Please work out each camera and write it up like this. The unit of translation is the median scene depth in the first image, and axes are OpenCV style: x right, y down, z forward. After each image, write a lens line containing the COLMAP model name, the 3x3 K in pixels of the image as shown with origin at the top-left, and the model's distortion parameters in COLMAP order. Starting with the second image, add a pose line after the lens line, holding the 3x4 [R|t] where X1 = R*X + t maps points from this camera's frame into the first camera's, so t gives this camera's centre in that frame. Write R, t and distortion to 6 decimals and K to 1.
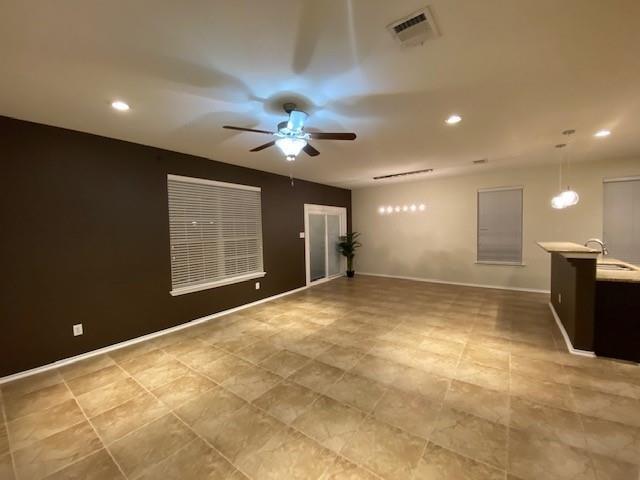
lens RADIAL K [[259.2, 0, 314.6], [0, 259.2, 239.5], [0, 0, 1]] dist [0.024796, -0.019576]
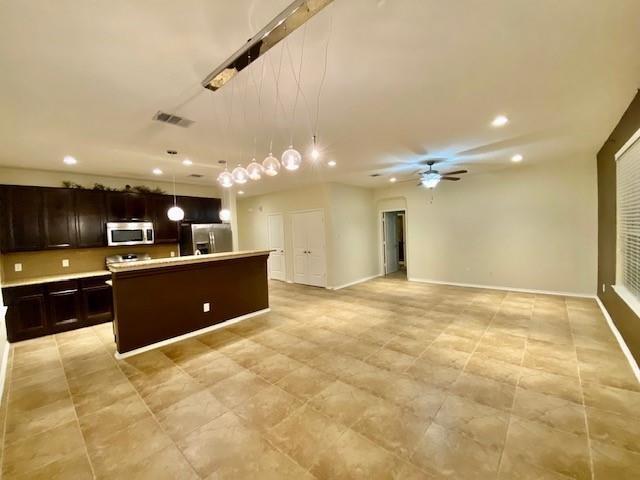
lens RADIAL K [[259.2, 0, 314.6], [0, 259.2, 239.5], [0, 0, 1]] dist [0.024796, -0.019576]
pose [[-0.993870, 0.059970, 0.092876, 0.401033], [0.067048, 0.994922, 0.075060, -0.096851], [-0.087903, 0.080827, -0.992844, 2.002928]]
